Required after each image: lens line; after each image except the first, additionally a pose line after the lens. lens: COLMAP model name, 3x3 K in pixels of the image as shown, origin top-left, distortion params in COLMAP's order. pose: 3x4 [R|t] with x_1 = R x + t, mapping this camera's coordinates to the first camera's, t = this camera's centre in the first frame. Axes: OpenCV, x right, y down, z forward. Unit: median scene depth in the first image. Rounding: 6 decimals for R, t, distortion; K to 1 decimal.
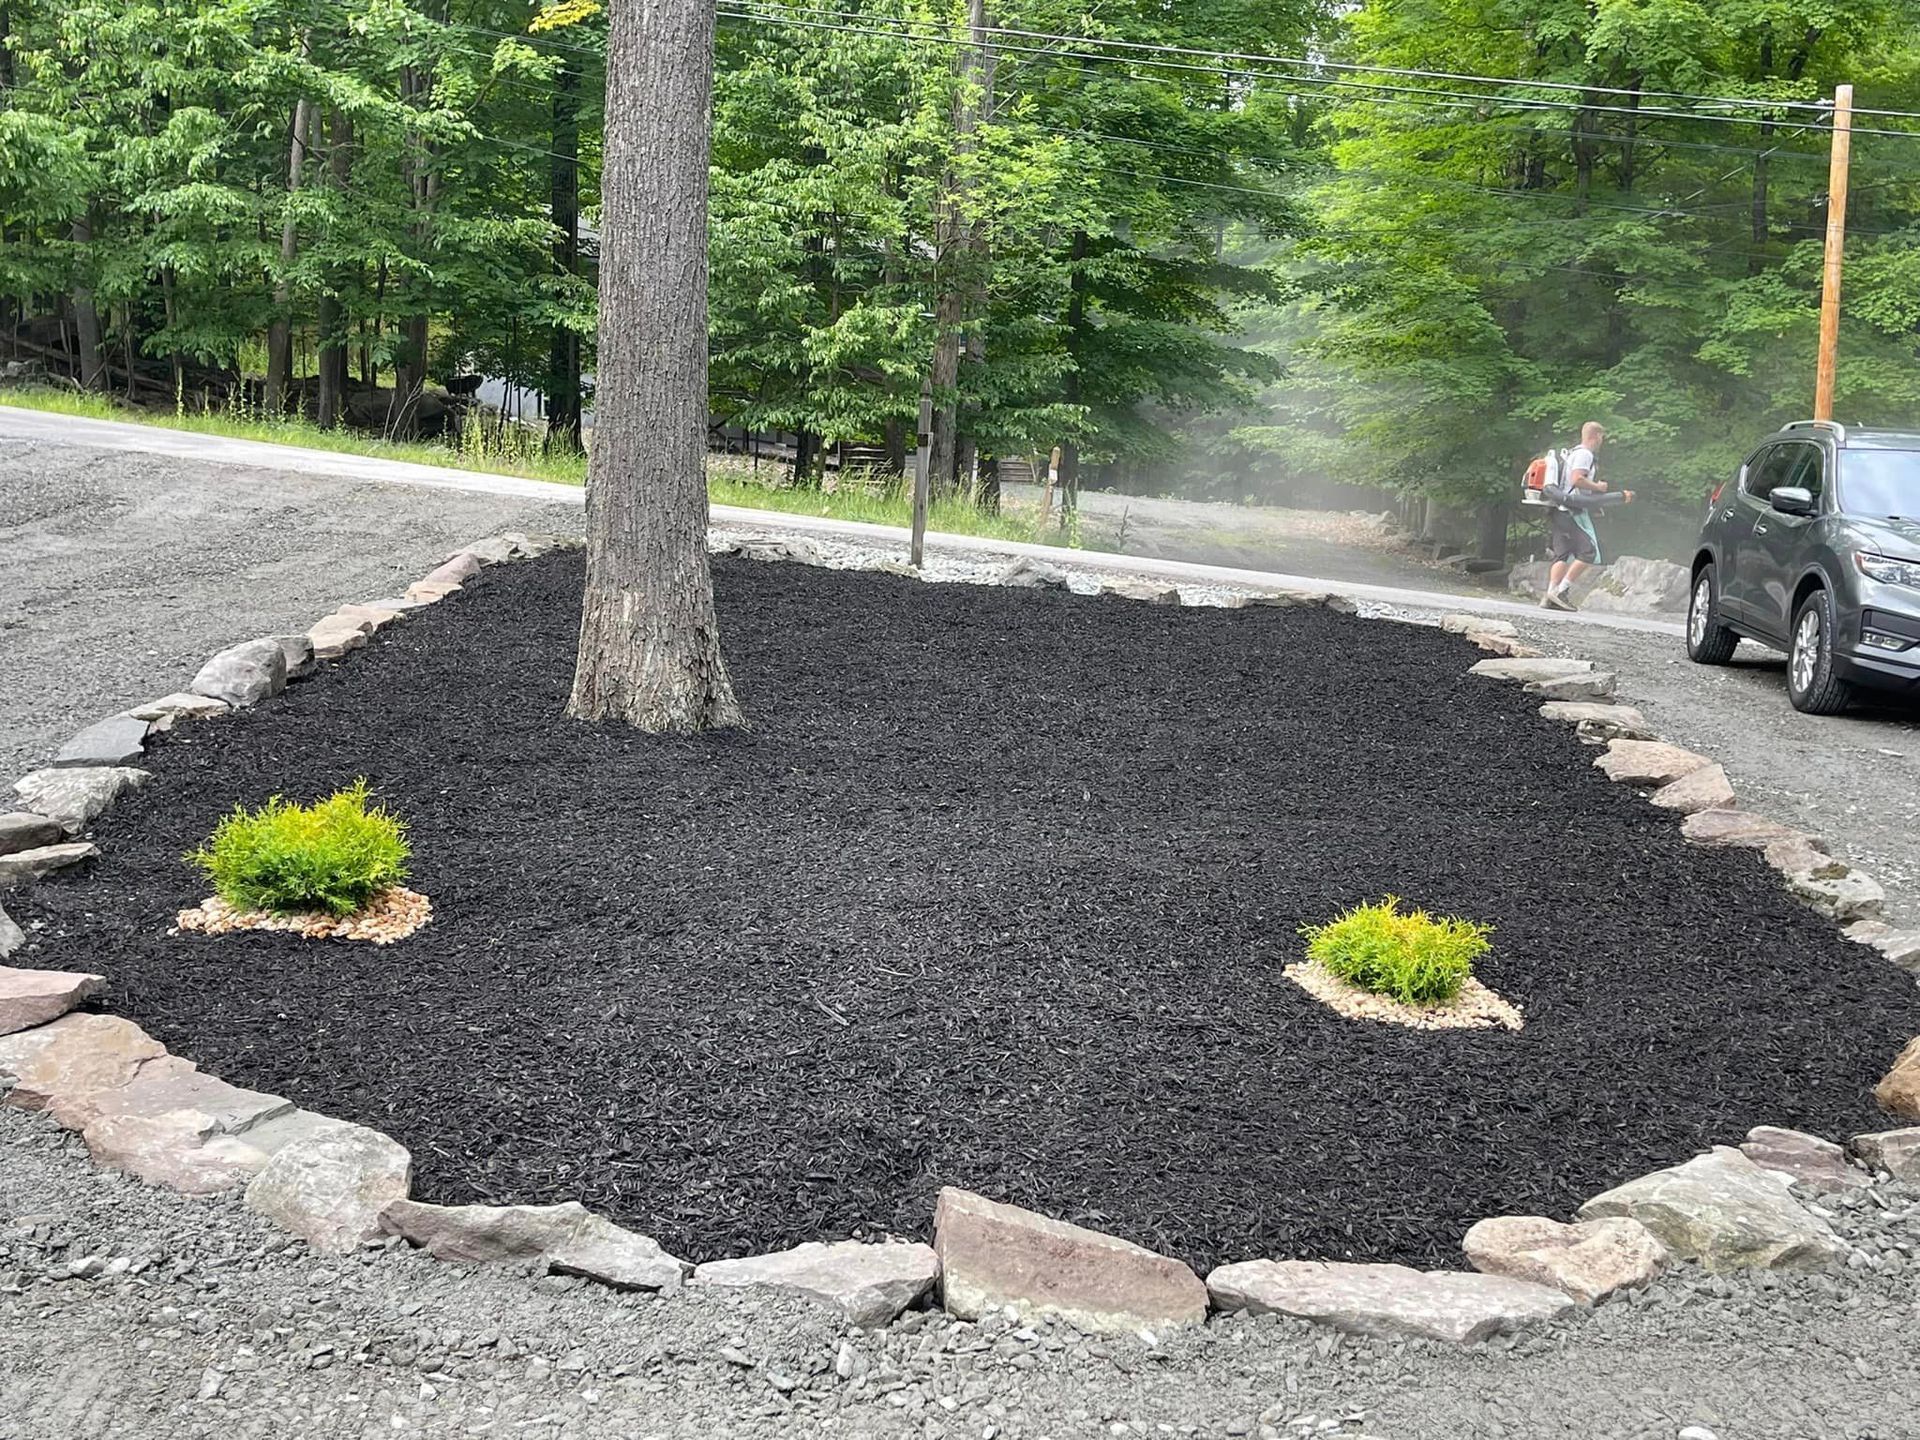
lens RADIAL K [[2209.5, 0, 960.0], [0, 2209.5, 720.0], [0, 0, 1]] dist [0.018624, 0.018438]
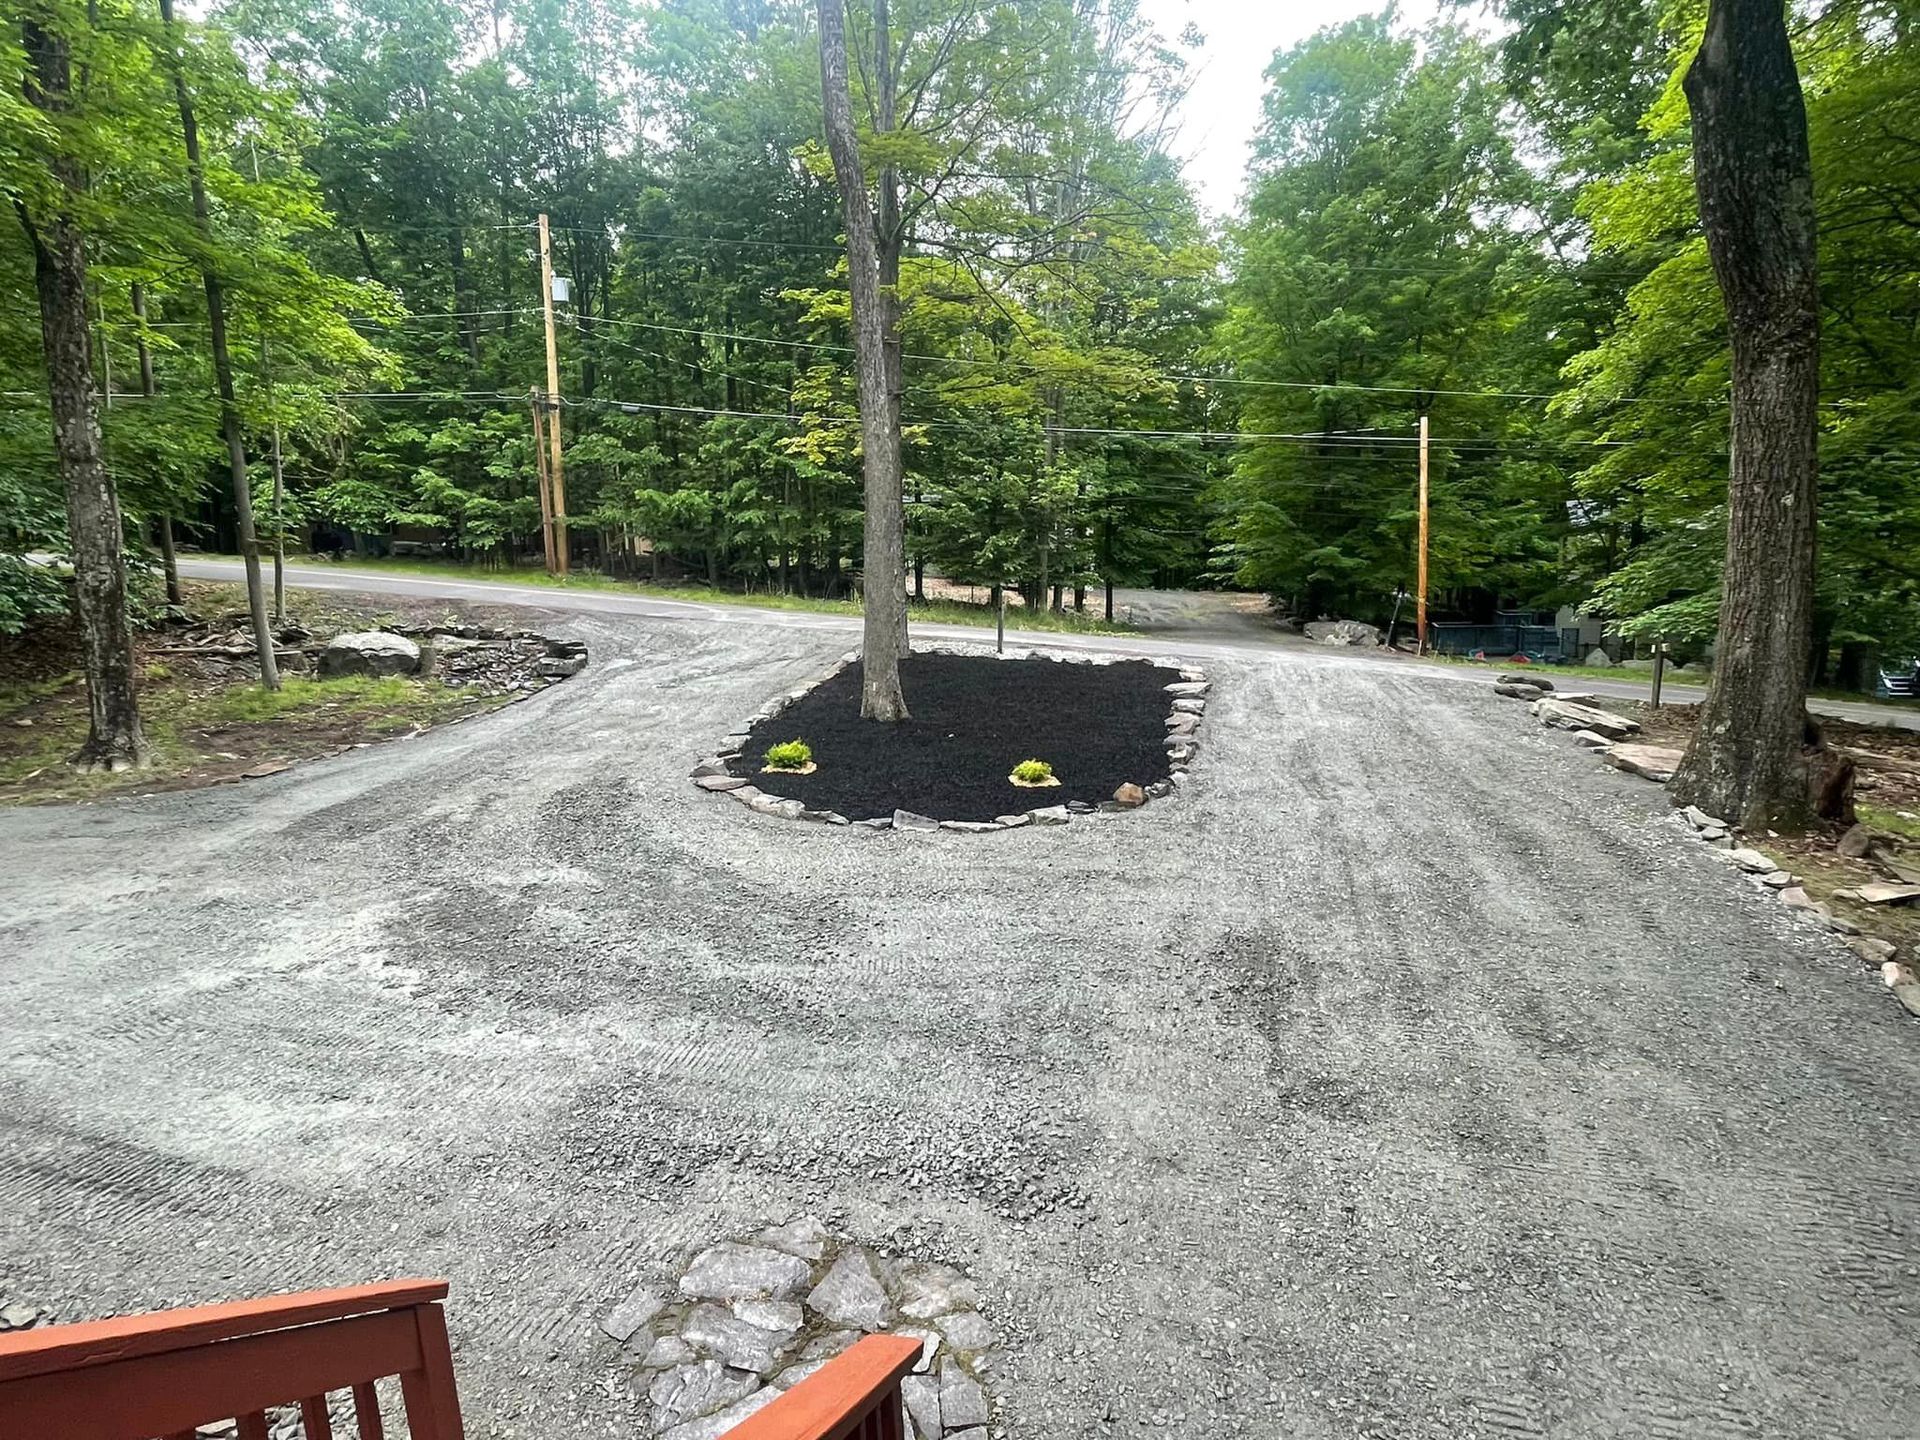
lens RADIAL K [[2209.5, 0, 960.0], [0, 2209.5, 720.0], [0, 0, 1]] dist [0.018624, 0.018438]
pose [[0.973174, -0.030617, -0.228025, 0.710256], [0.037759, 0.998921, 0.027023, -0.077925], [0.226951, -0.034908, 0.973280, -2.182309]]
